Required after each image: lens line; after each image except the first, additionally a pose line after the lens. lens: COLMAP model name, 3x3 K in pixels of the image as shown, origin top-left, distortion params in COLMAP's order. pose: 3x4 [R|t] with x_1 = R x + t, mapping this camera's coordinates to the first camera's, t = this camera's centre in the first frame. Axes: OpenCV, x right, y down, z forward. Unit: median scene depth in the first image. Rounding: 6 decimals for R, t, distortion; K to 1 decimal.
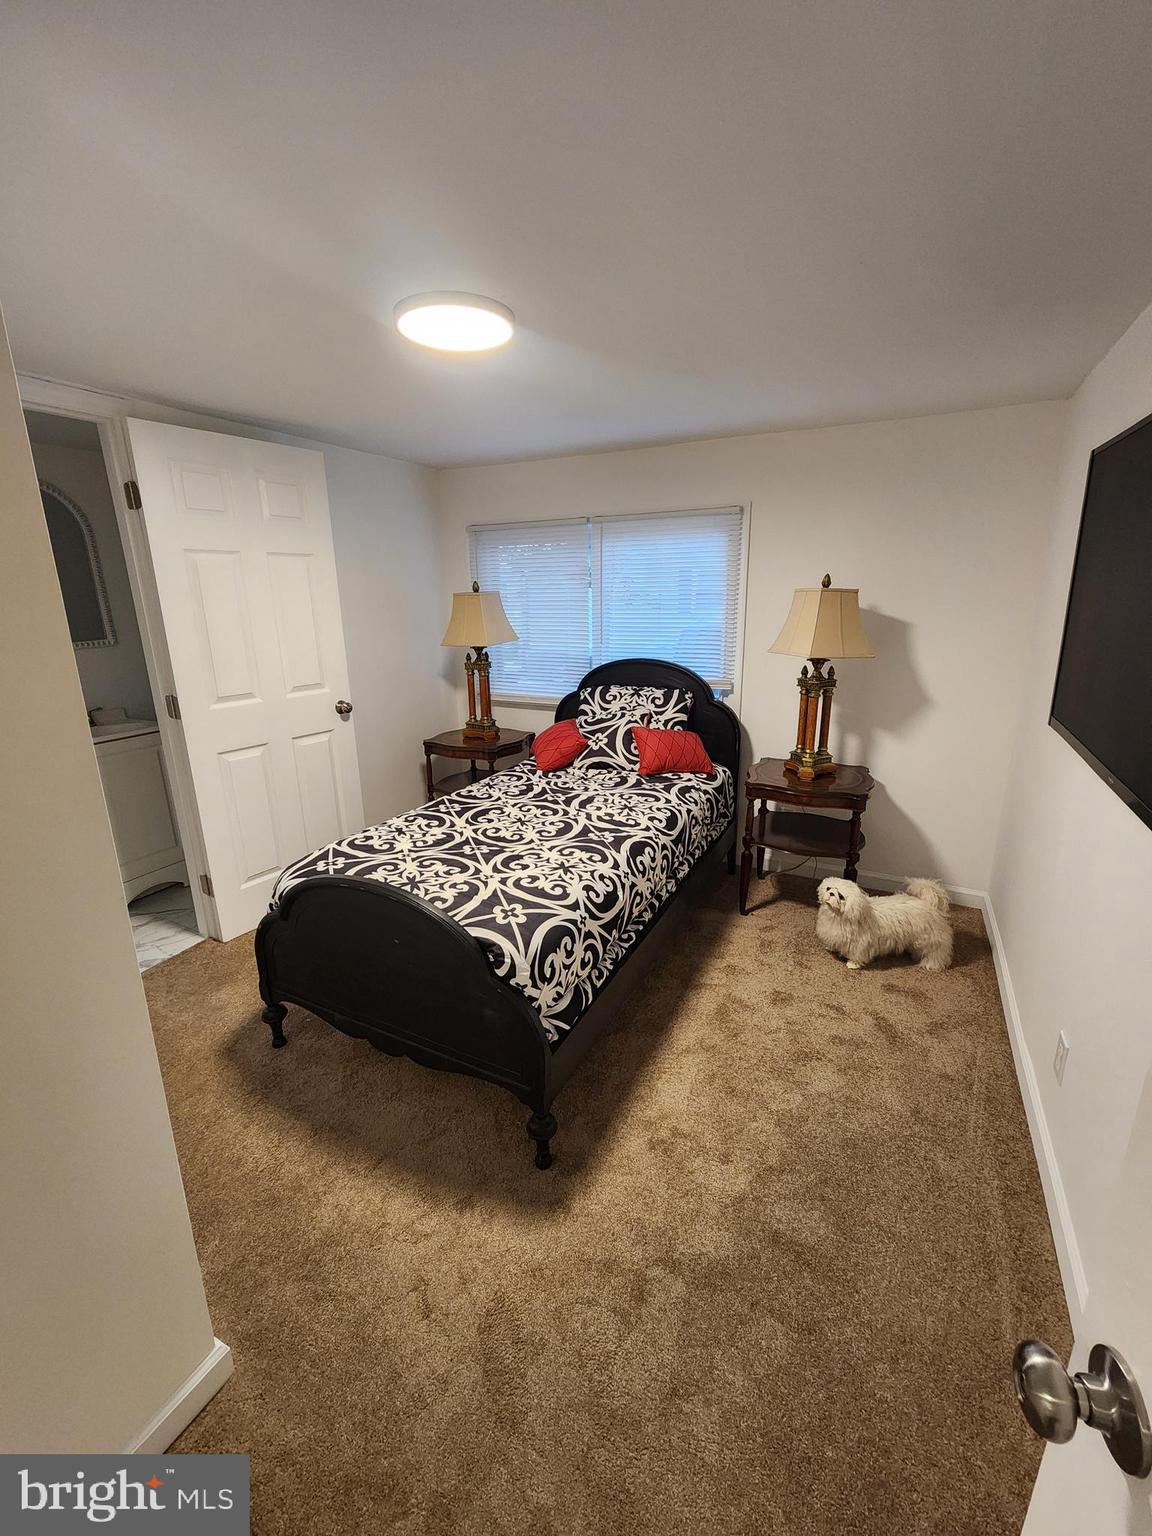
lens RADIAL K [[624.6, 0, 577.5], [0, 624.6, 763.0], [0, 0, 1]] dist [0.008126, -0.004671]
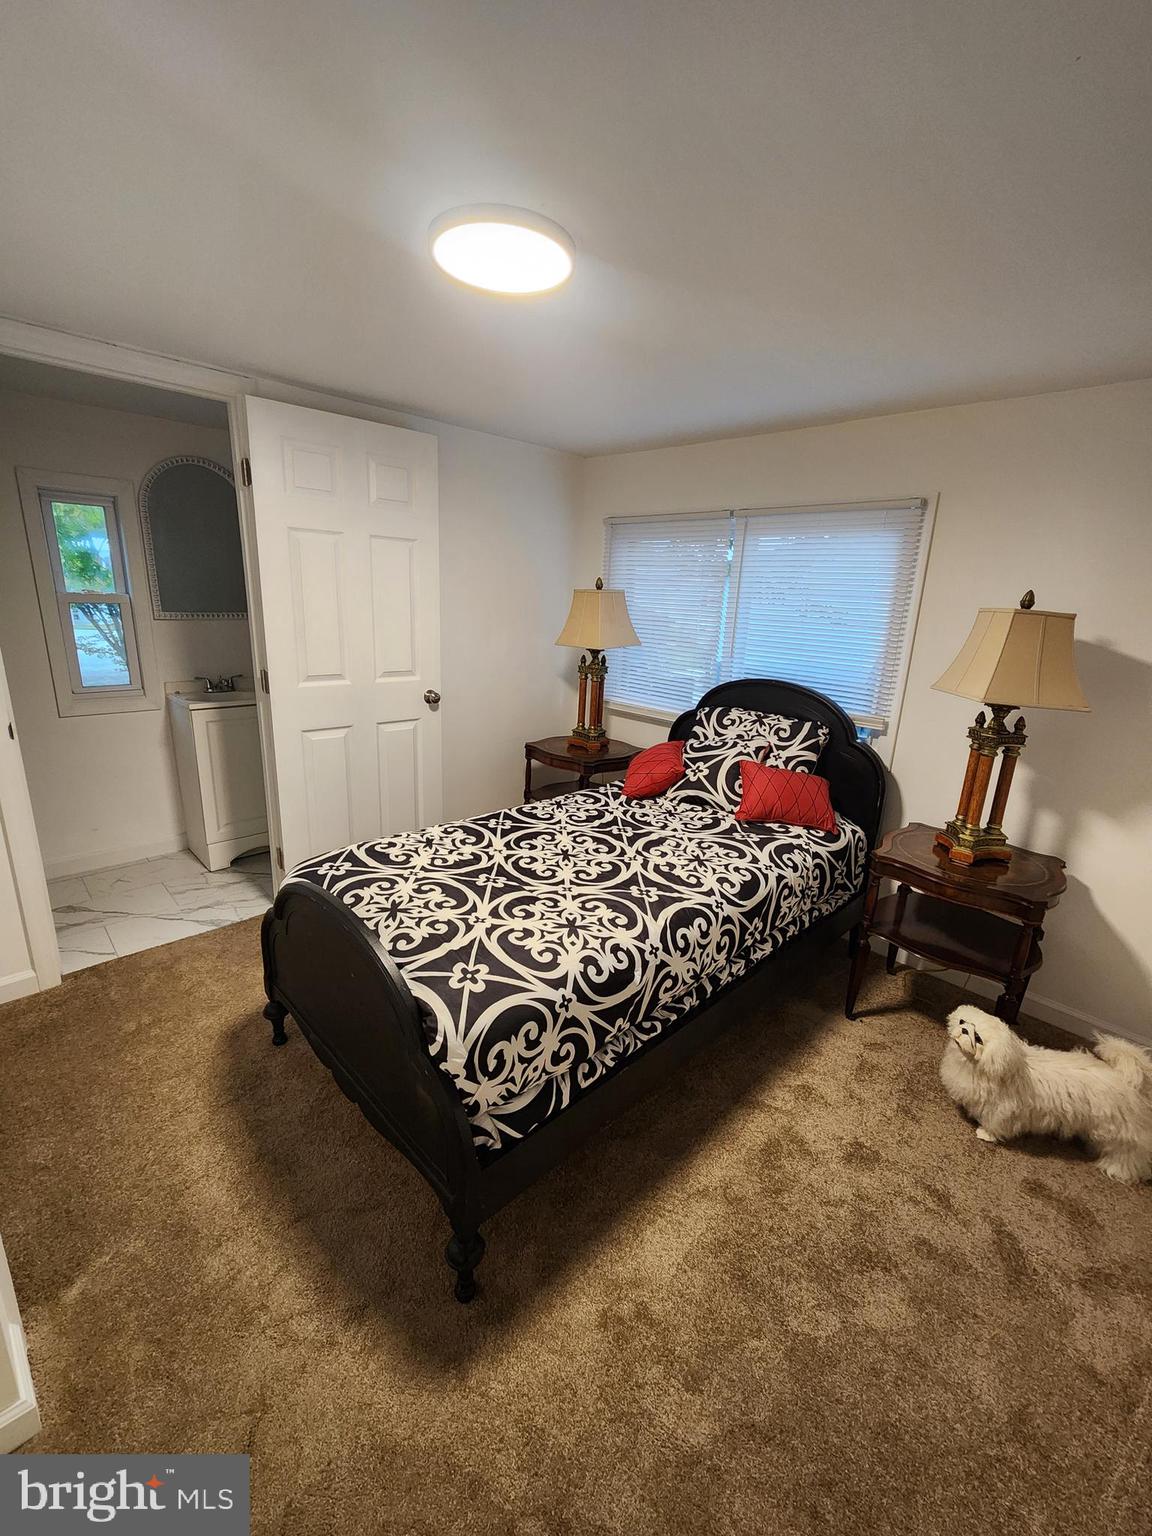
lens RADIAL K [[624.6, 0, 577.5], [0, 624.6, 763.0], [0, 0, 1]] dist [0.008126, -0.004671]
pose [[0.947797, 0.137840, -0.287543, 0.147164], [-0.139947, 0.990069, 0.013319, -0.042551], [0.286523, 0.027617, 0.957675, 0.171130]]
